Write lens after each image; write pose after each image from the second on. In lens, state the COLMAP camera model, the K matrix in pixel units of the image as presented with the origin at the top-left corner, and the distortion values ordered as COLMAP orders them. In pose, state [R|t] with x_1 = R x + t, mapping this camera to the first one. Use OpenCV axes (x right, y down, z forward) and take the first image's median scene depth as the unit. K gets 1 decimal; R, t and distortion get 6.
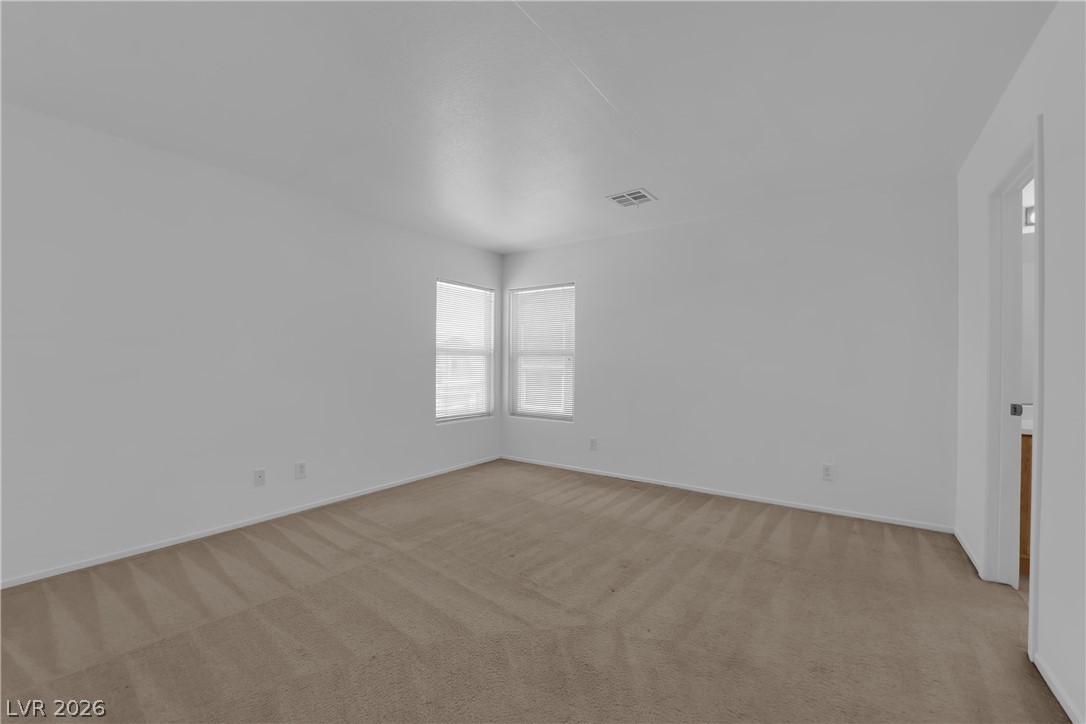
lens RADIAL K [[438.0, 0, 539.7], [0, 438.0, 362.9], [0, 0, 1]] dist [-0.018888, 0.000924]
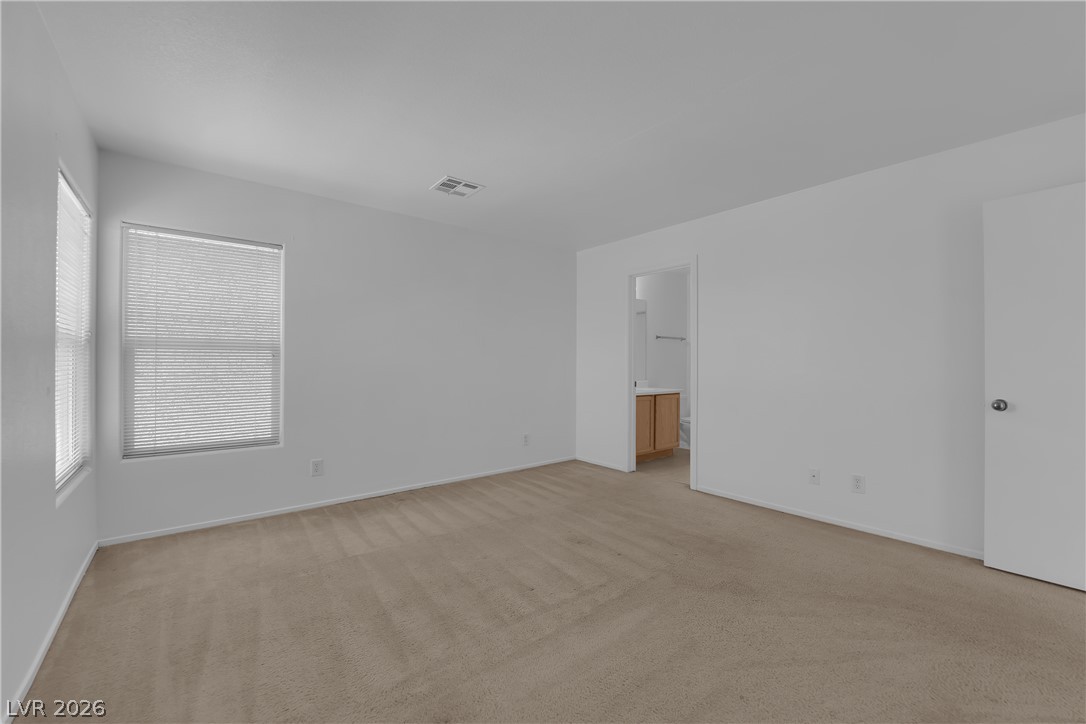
lens RADIAL K [[438.0, 0, 542.2], [0, 438.0, 361.6], [0, 0, 1]] dist [-0.018888, 0.000924]
pose [[0.267556, -0.006211, 0.963522, -0.599849], [-0.004776, 0.999958, 0.007772, -0.006616], [-0.963530, -0.006681, 0.267515, 0.516493]]
